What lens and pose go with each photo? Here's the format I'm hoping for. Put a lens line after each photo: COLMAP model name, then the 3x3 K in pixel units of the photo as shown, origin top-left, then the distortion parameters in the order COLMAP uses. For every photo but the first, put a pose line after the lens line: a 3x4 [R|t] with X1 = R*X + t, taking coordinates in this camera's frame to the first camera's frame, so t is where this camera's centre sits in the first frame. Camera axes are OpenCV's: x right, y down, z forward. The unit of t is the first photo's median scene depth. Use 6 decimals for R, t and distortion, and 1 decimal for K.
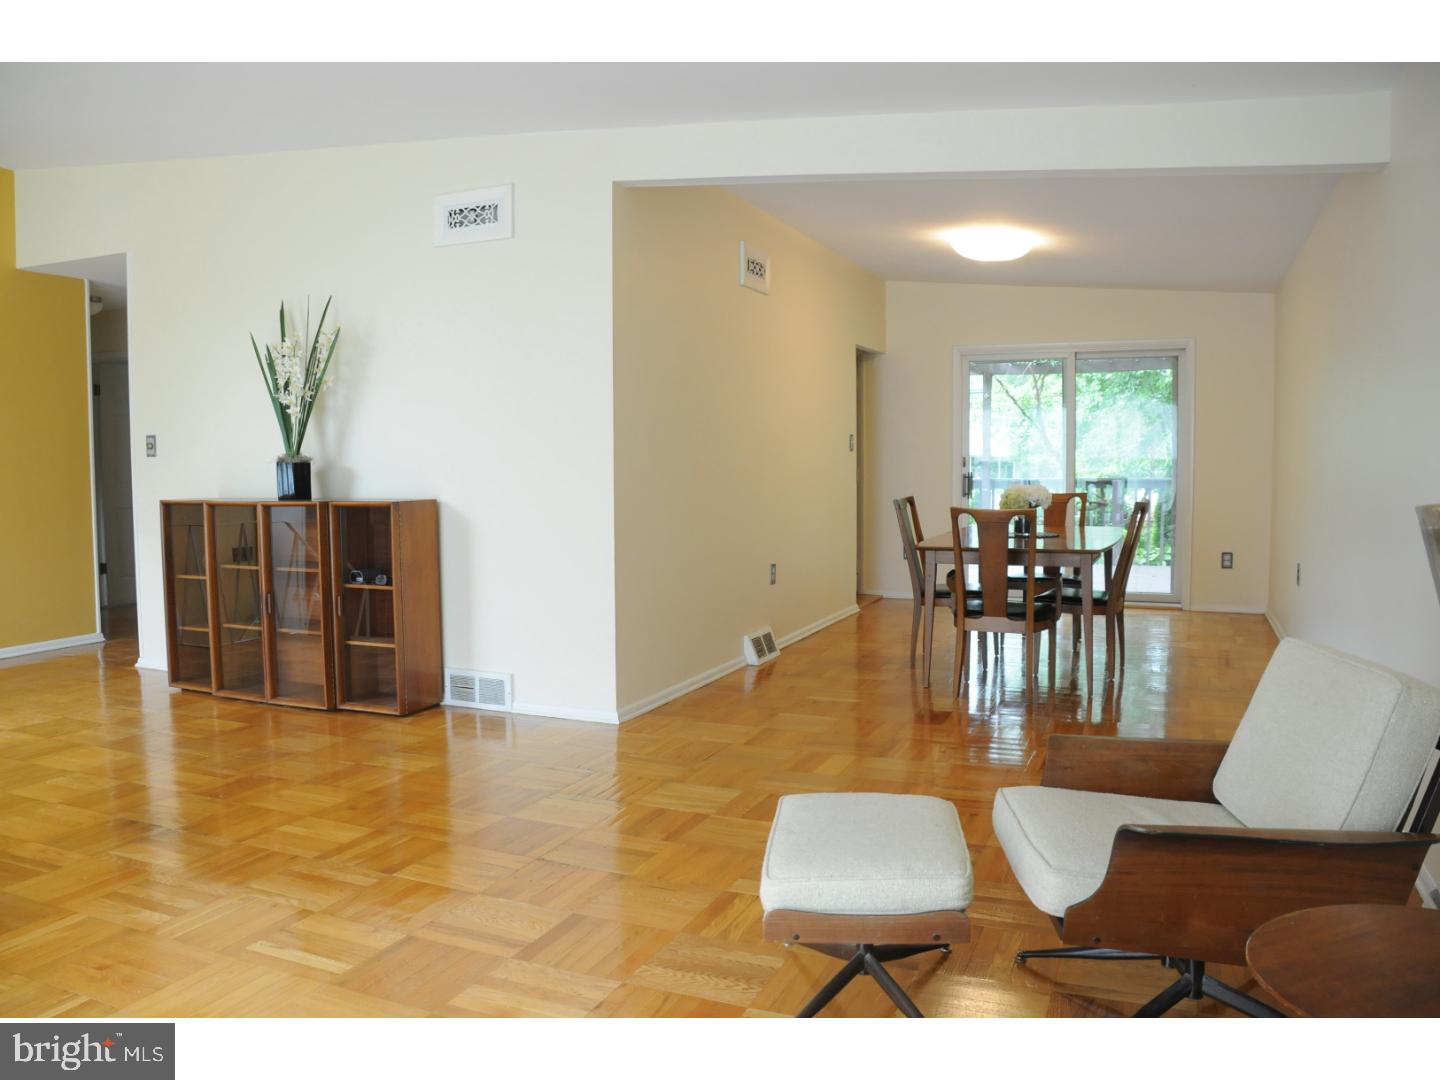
lens RADIAL K [[1038.9, 0, 720.0], [0, 1038.9, 540.0], [0, 0, 1]] dist [-0.159746, 0.100502]
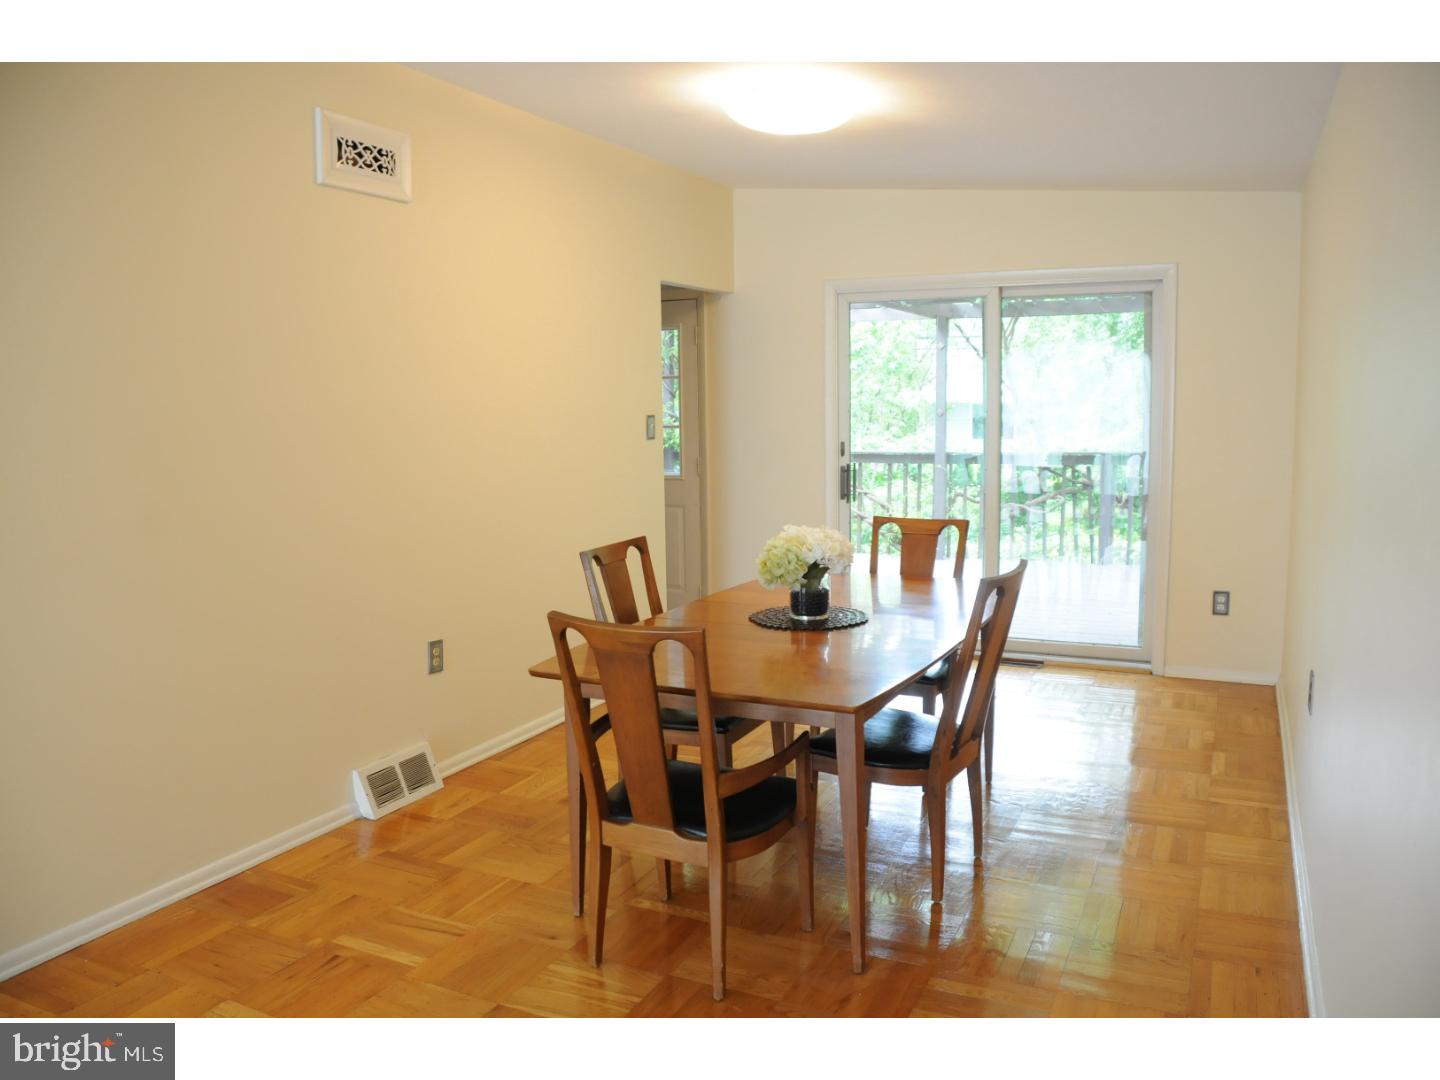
lens RADIAL K [[1038.9, 0, 720.0], [0, 1038.9, 540.0], [0, 0, 1]] dist [-0.159746, 0.100502]
pose [[0.998831, -0.000278, -0.048331, 0.208534], [0.002949, 0.998471, 0.055207, -0.058732], [0.048242, -0.055285, 0.997304, 0.328429]]
